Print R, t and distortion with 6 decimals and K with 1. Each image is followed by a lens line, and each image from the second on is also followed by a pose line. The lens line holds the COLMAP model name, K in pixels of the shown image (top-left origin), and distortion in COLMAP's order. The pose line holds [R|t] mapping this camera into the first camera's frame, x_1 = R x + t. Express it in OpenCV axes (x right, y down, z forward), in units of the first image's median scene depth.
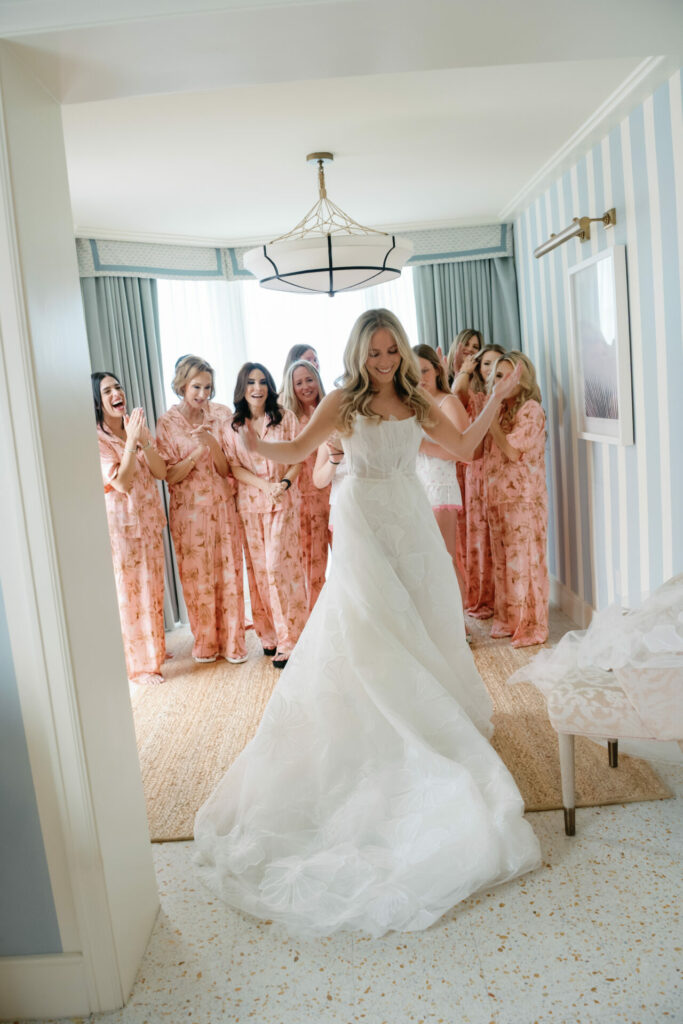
lens RADIAL K [[855.6, 0, 339.1], [0, 855.6, 509.4], [0, 0, 1]] dist [-0.054385, -0.005872]
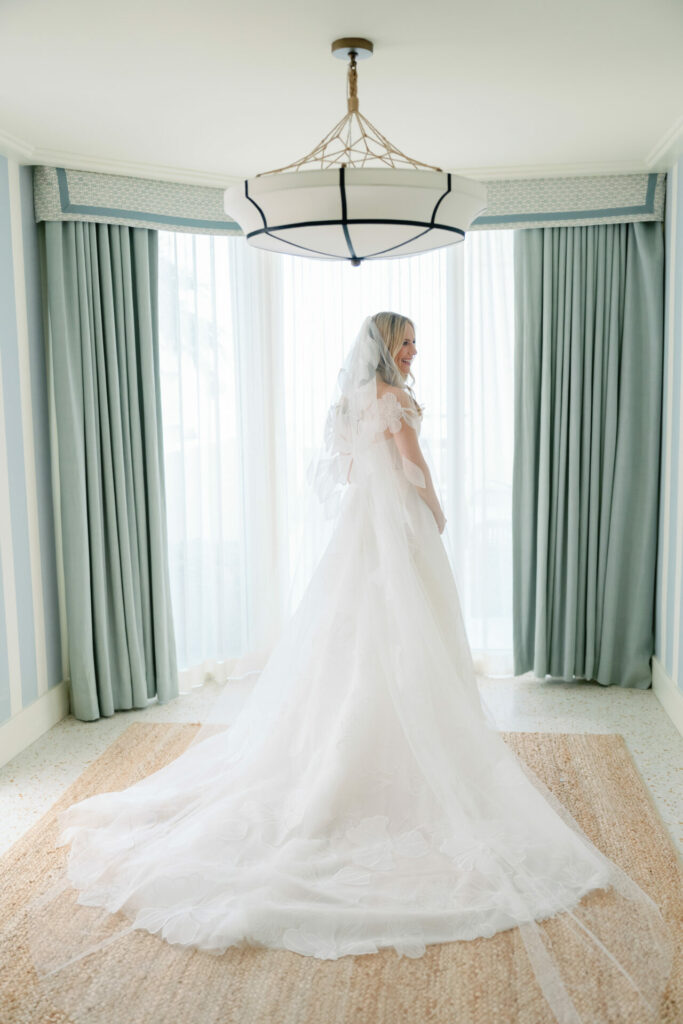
lens RADIAL K [[970.2, 0, 343.2], [0, 970.2, 511.7], [0, 0, 1]] dist [0.005877, 0.000000]
pose [[0.989501, 0.081338, -0.119469, 0.068540], [-0.081061, 0.996683, 0.007187, -0.052956], [0.119657, 0.002573, 0.992812, 0.208256]]
